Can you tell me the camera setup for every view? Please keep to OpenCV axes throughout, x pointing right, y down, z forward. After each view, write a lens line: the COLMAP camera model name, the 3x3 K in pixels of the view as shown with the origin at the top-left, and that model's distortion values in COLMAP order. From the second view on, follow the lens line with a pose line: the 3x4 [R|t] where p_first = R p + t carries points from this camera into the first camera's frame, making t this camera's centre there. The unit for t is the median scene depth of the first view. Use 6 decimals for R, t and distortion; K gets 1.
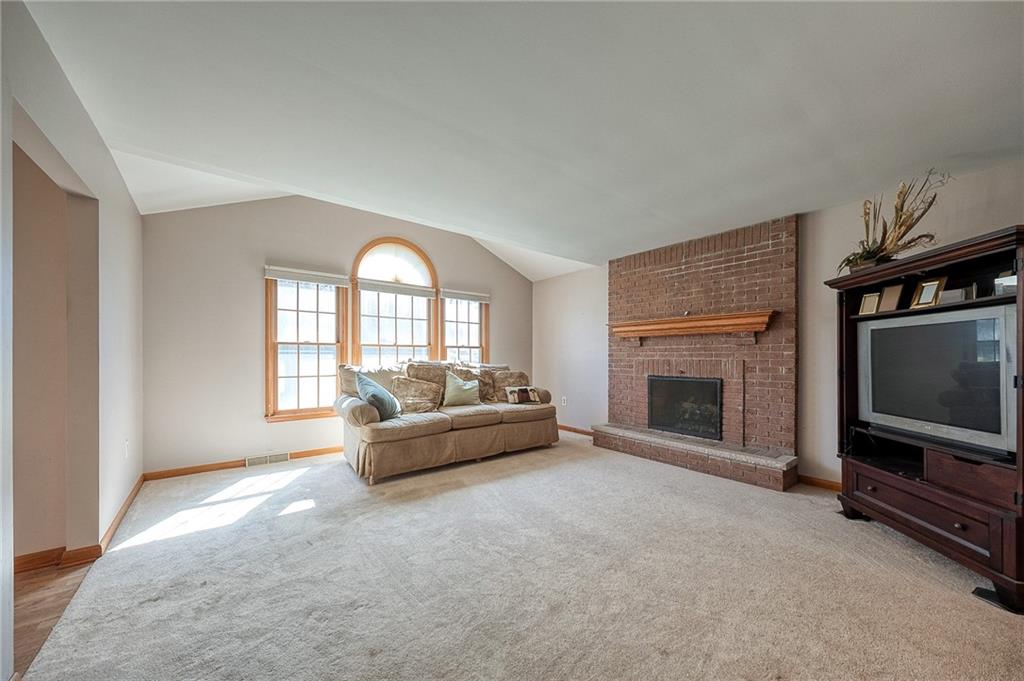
lens RADIAL K [[367.6, 0, 536.5], [0, 367.6, 358.4], [0, 0, 1]] dist [0.006107, -0.000877]
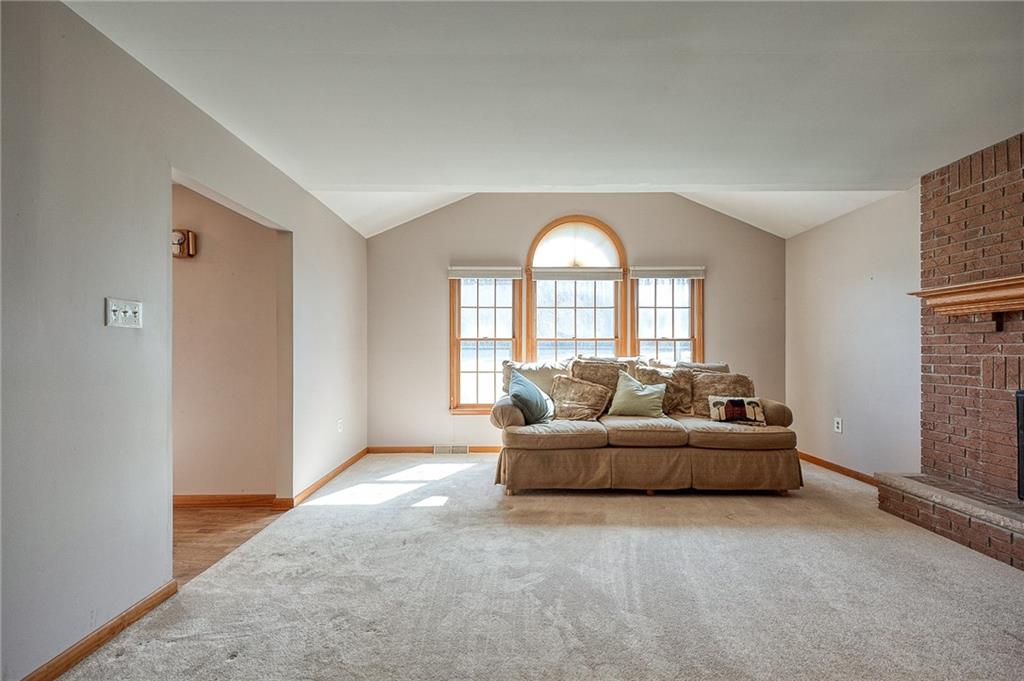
lens RADIAL K [[427.4, 0, 521.5], [0, 427.4, 352.9], [0, 0, 1]] dist [0.012285, -0.004428]
pose [[0.772677, 0.000196, -0.634800, 0.181757], [-0.001917, 0.999996, -0.002025, -0.001435], [0.634797, 0.002782, 0.772674, 0.162155]]
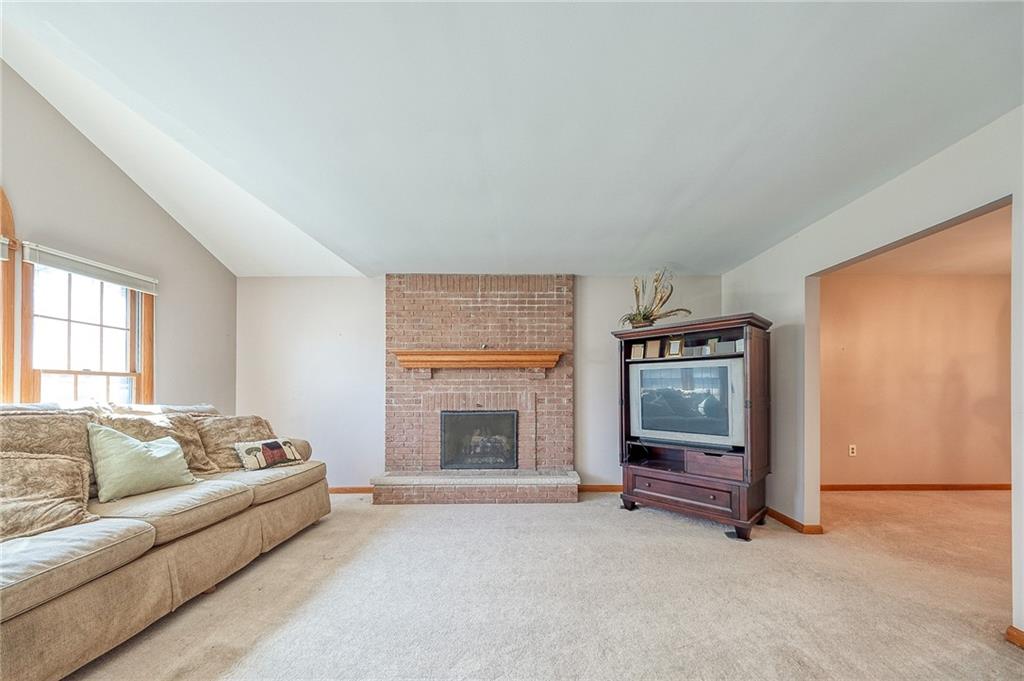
lens RADIAL K [[350.5, 0, 543.4], [0, 350.5, 387.3], [0, 0, 1]] dist [0.005509, -0.001469]
pose [[0.635668, 0.001480, 0.771961, -0.233965], [0.007172, 0.999944, -0.007822, -0.004320], [-0.771929, 0.010509, 0.635622, 0.294094]]
